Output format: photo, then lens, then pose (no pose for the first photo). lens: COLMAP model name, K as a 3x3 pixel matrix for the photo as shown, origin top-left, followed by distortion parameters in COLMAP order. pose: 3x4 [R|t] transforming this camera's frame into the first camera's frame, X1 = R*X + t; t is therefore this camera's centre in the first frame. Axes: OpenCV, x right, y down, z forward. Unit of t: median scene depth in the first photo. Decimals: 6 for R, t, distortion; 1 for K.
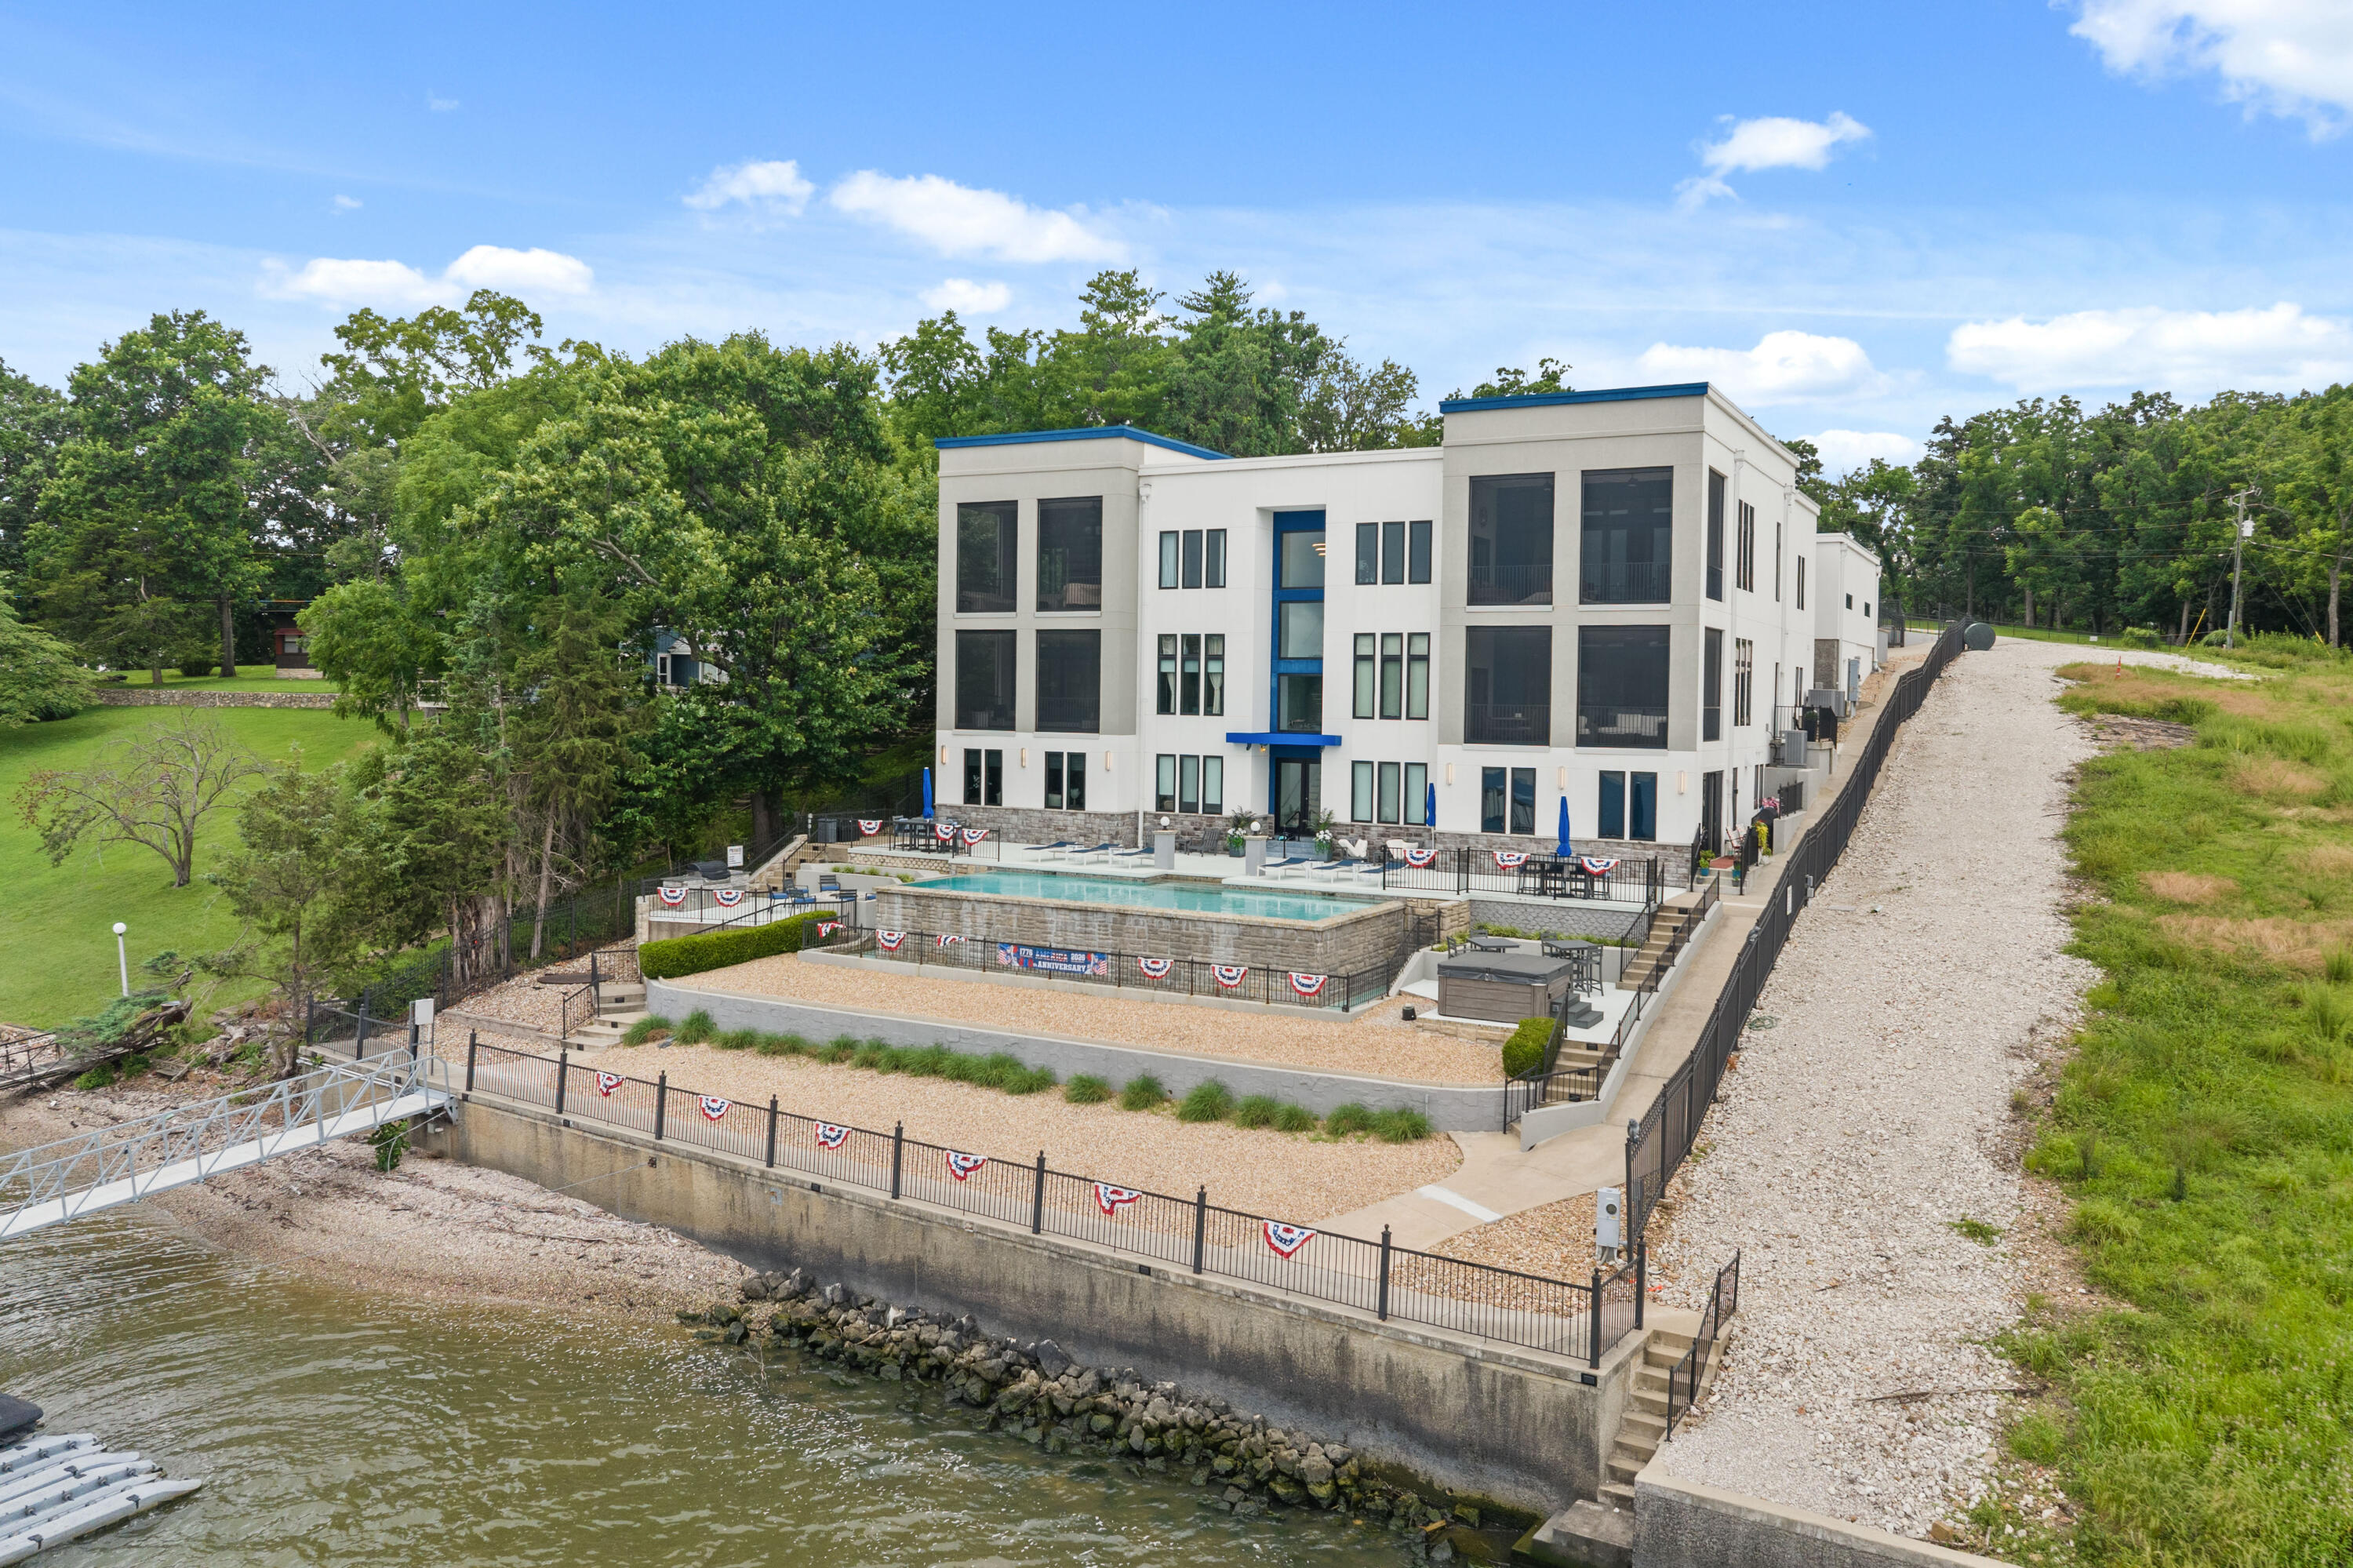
lens RADIAL K [[1682.8, 0, 1170.6], [0, 1682.8, 702.7], [0, 0, 1]] dist [-0.031121, -0.000200]
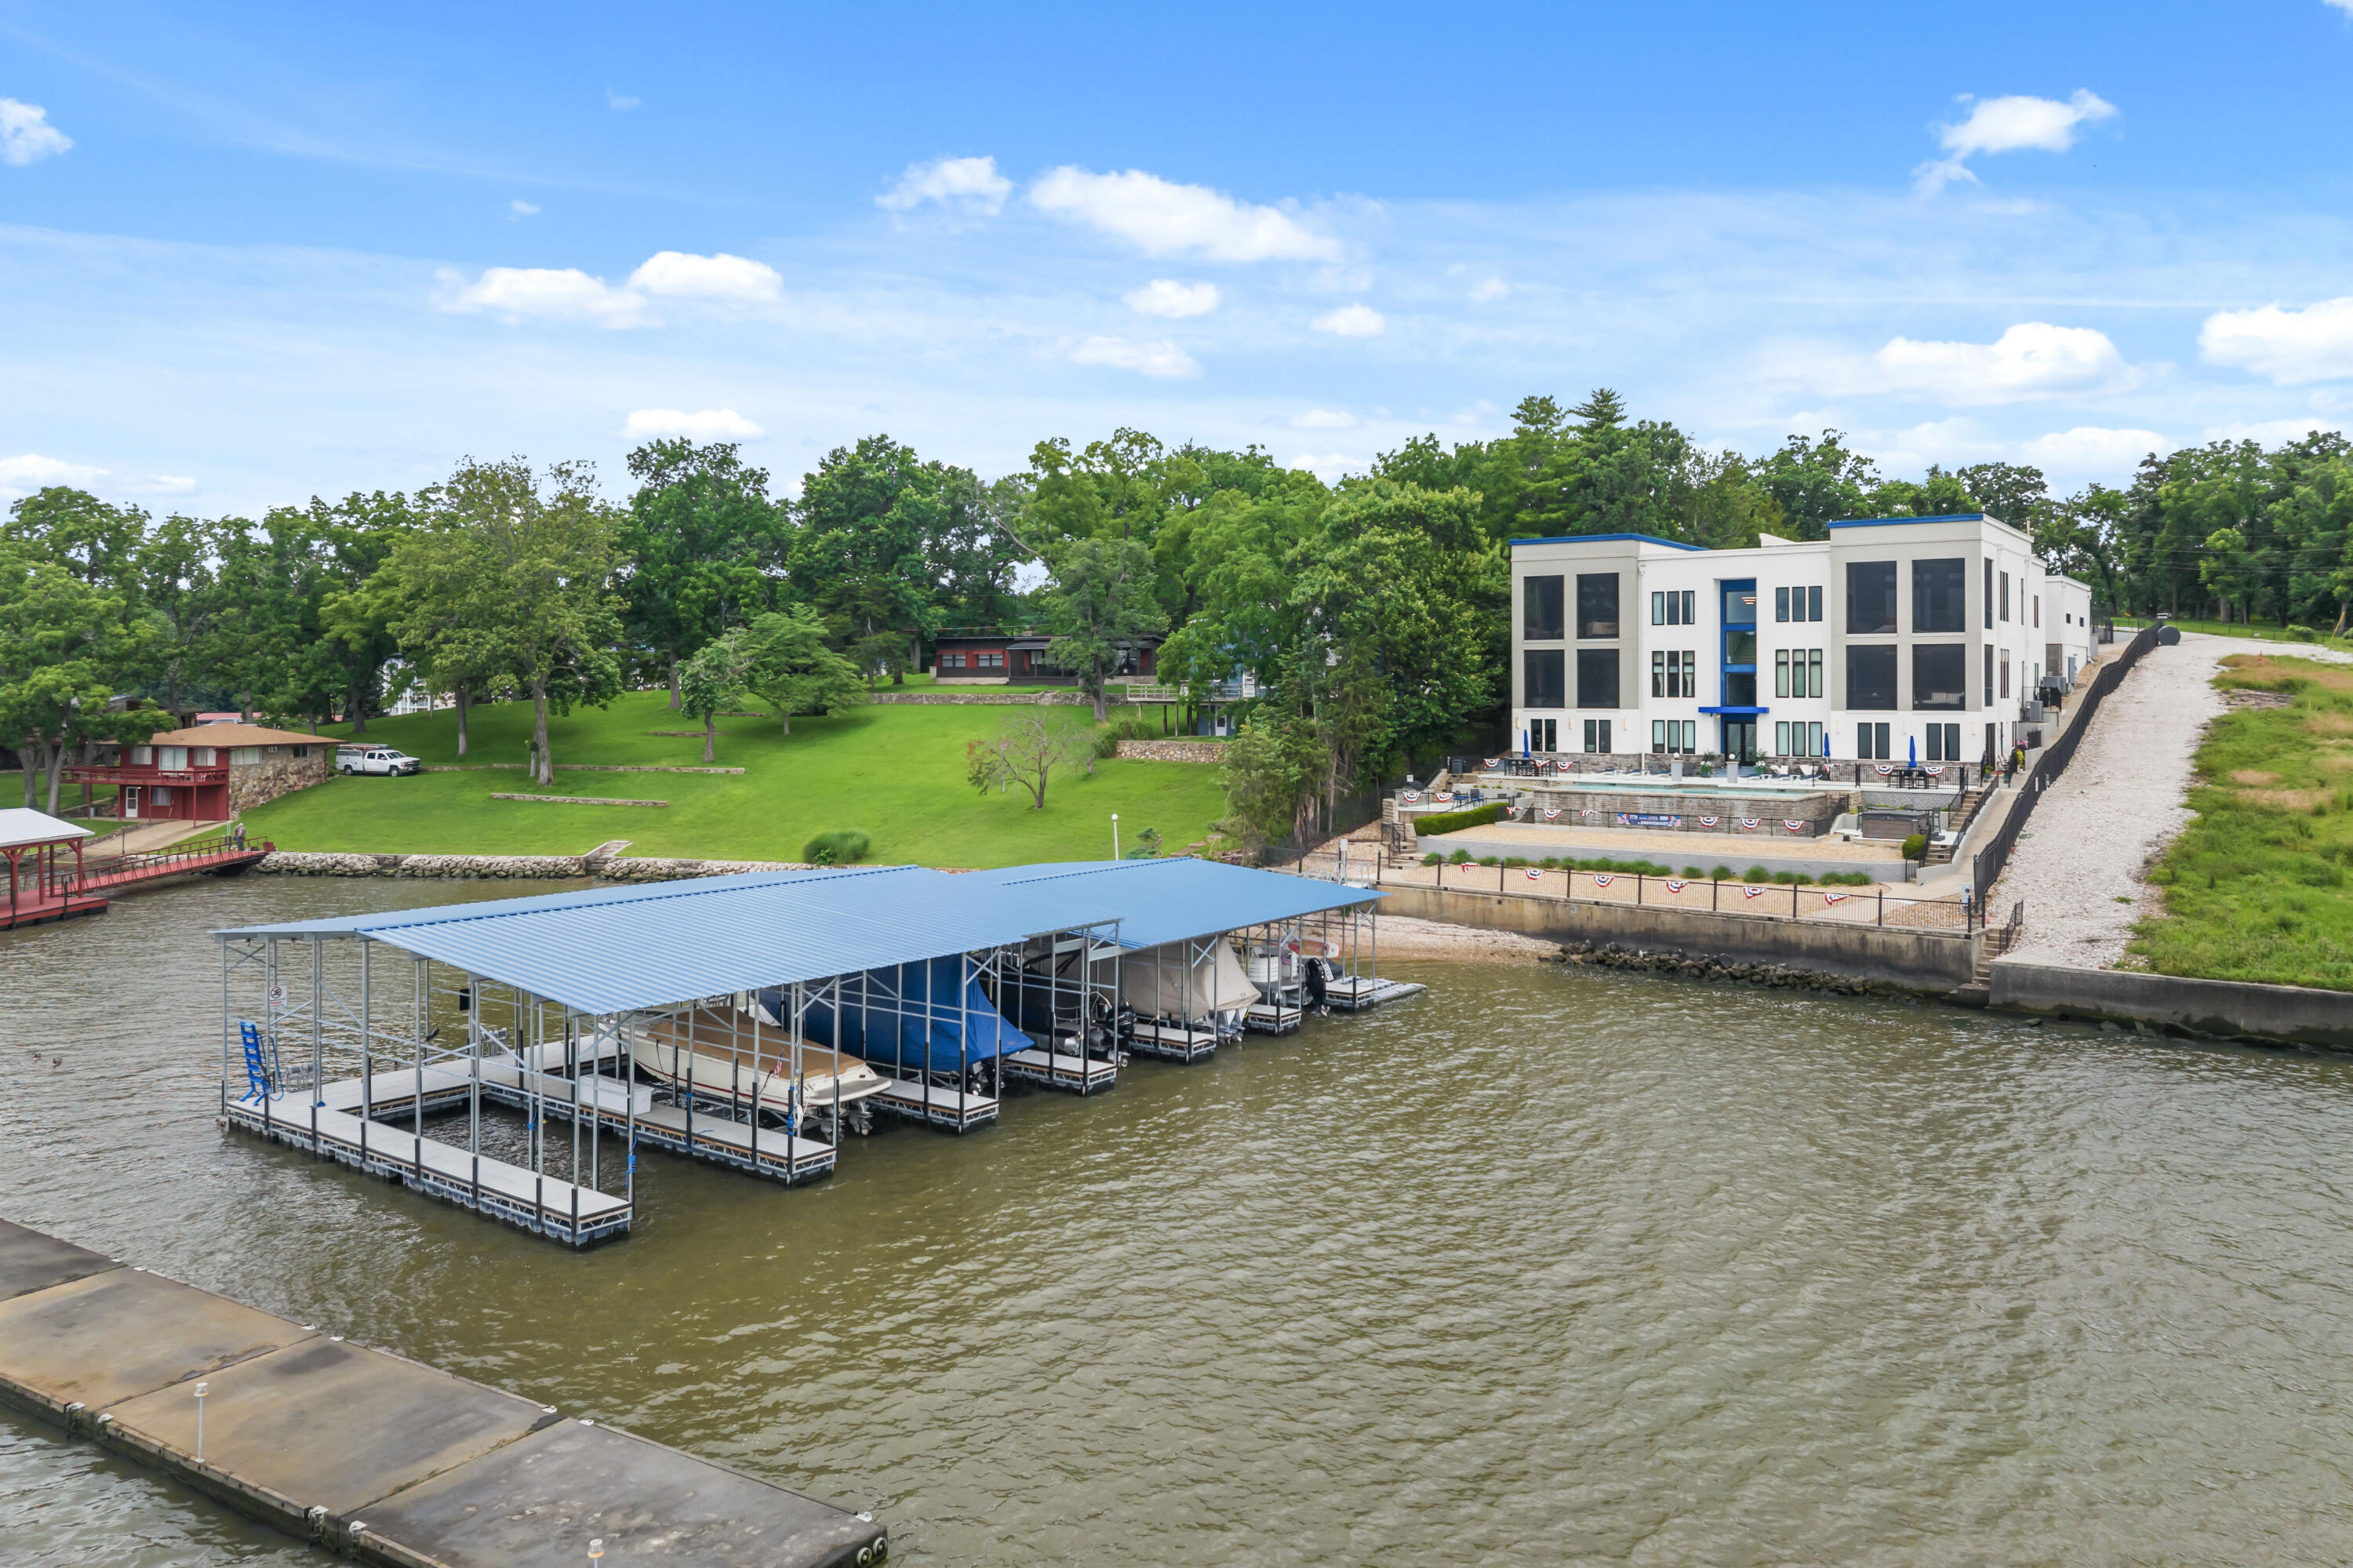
lens RADIAL K [[1642.4, 0, 1172.0], [0, 1642.4, 675.5], [0, 0, 1]] dist [-0.038246, 0.002120]
pose [[0.992057, -0.016477, -0.124709, -0.304403], [0.014812, 0.999789, -0.014265, 0.001257], [0.124917, 0.012305, 0.992091, -0.780447]]
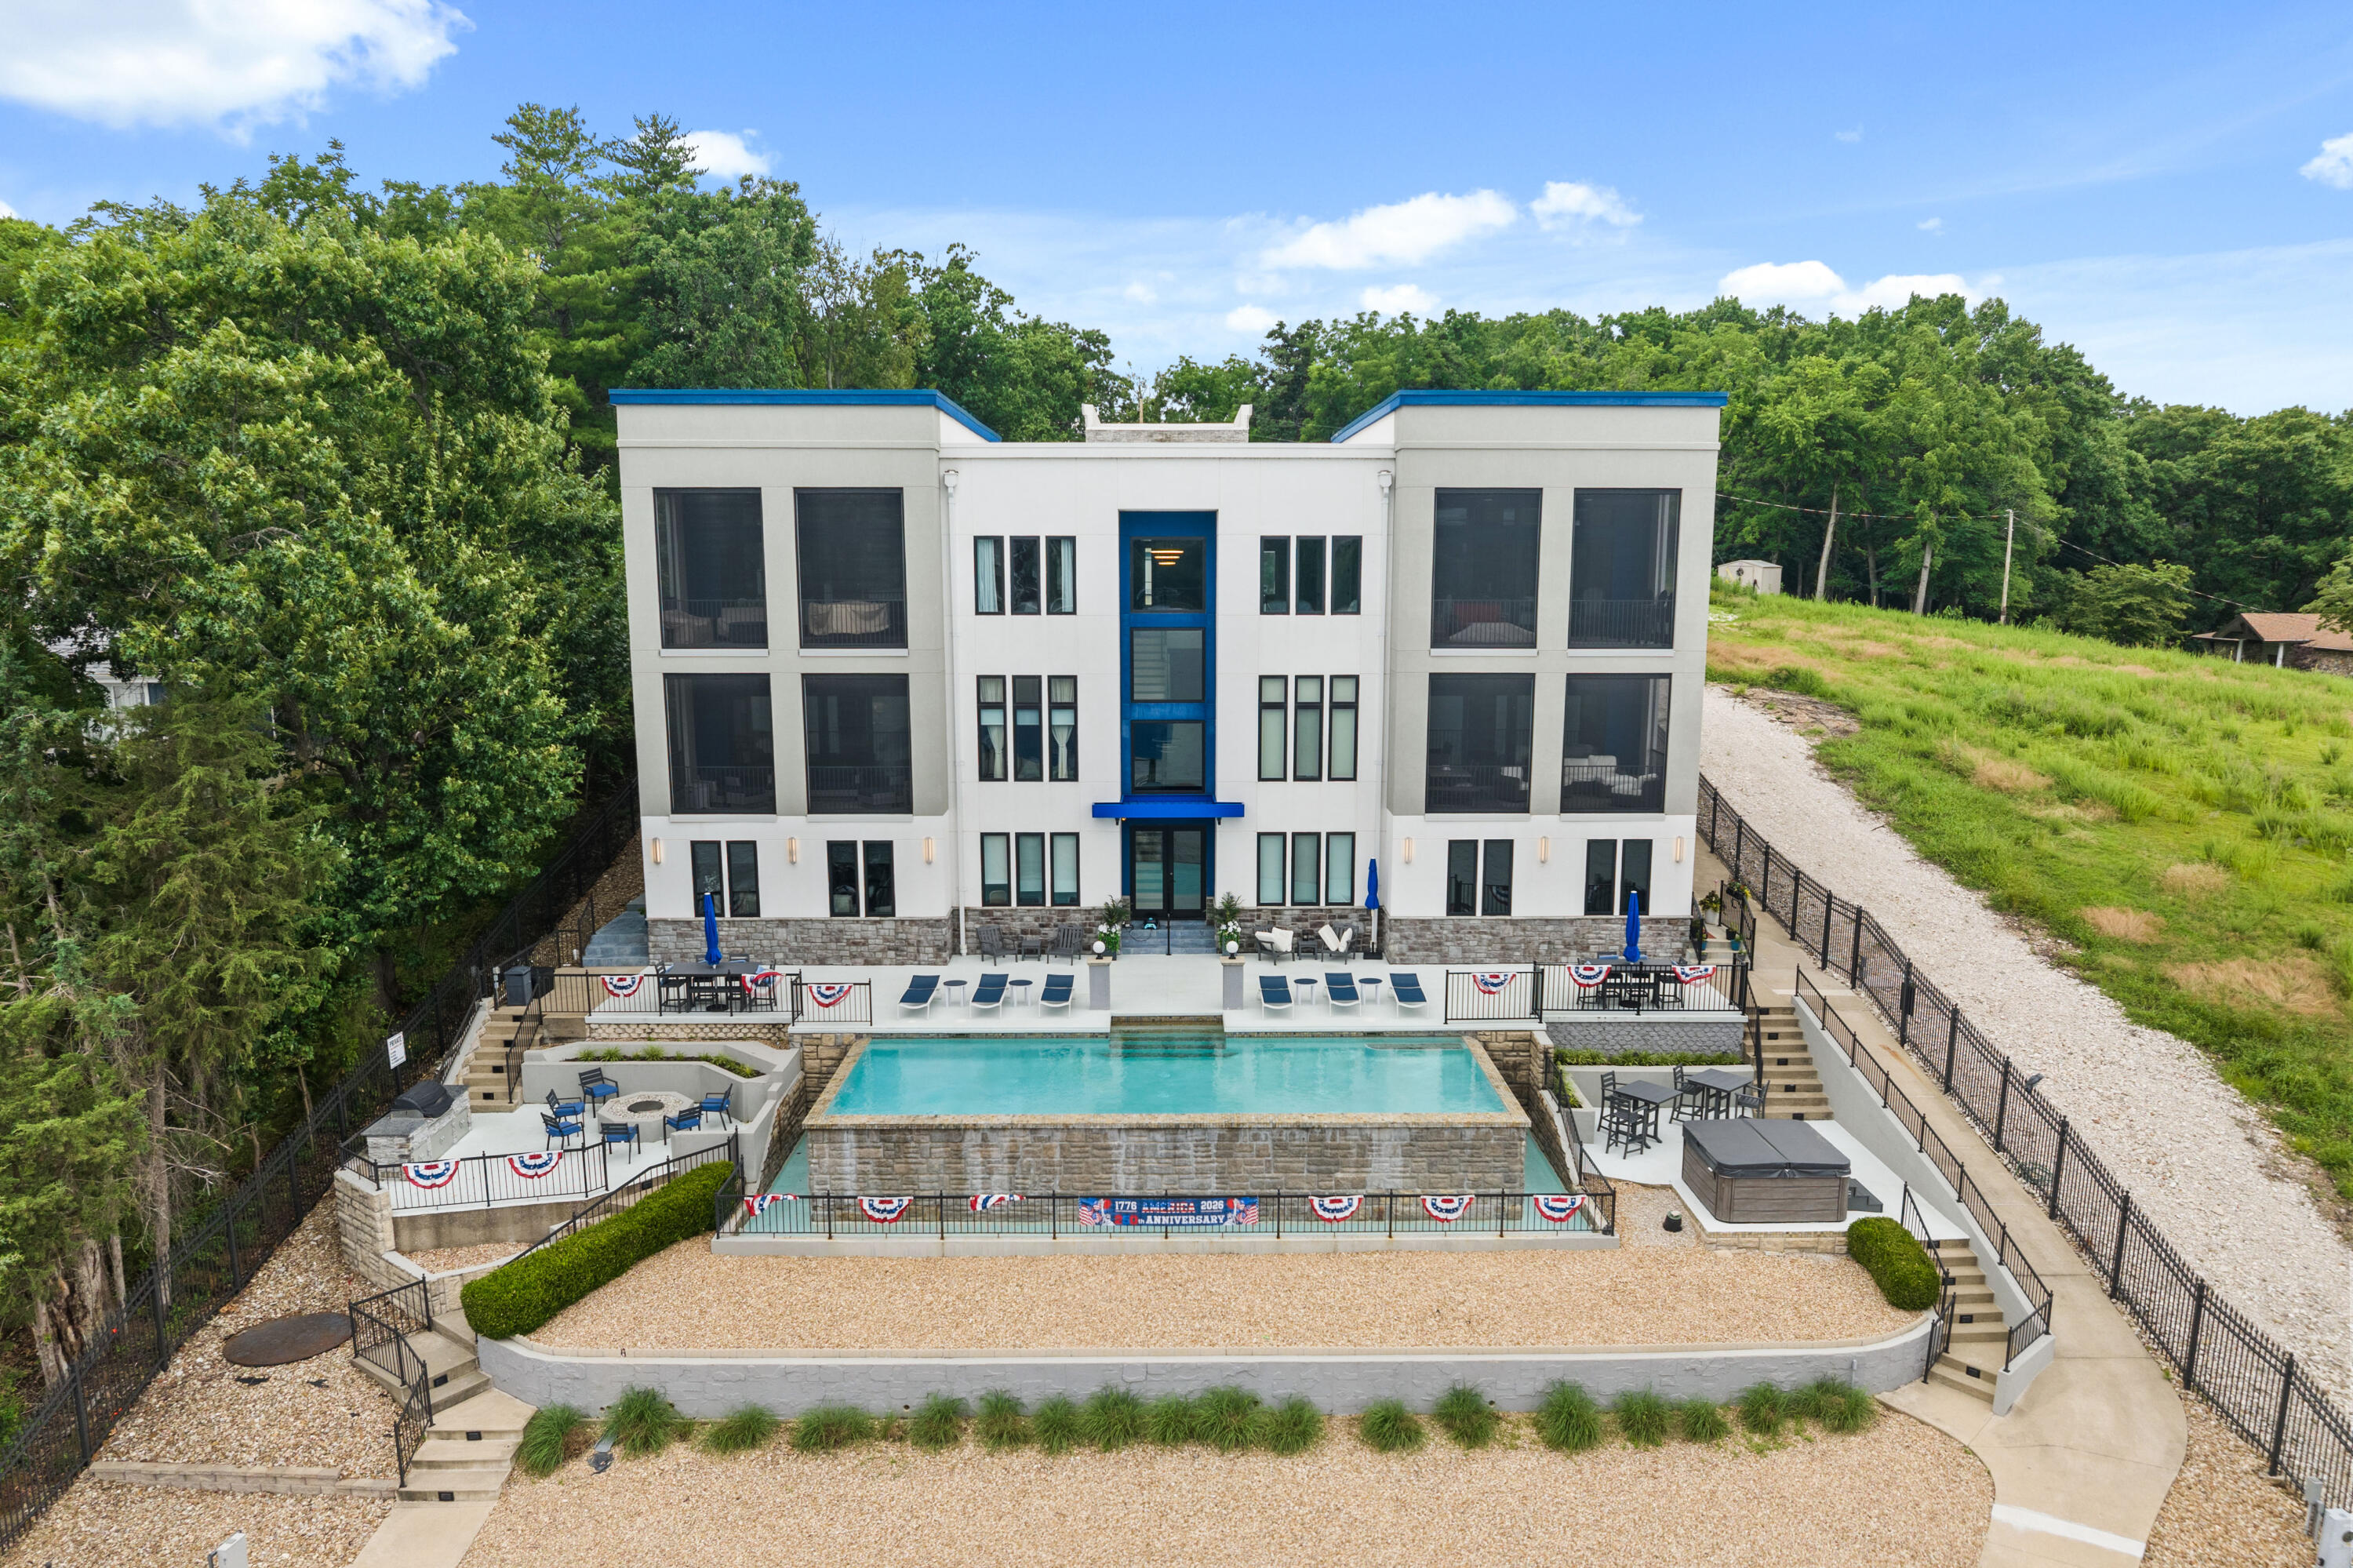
lens RADIAL K [[1655.0, 0, 1176.7], [0, 1655.0, 871.4], [0, 0, 1]] dist [-0.033793, -0.001696]
pose [[0.867076, -0.108527, 0.486211, -0.313478], [0.015204, 0.981293, 0.191920, -0.100060], [-0.497944, -0.159017, 0.852506, 0.329393]]
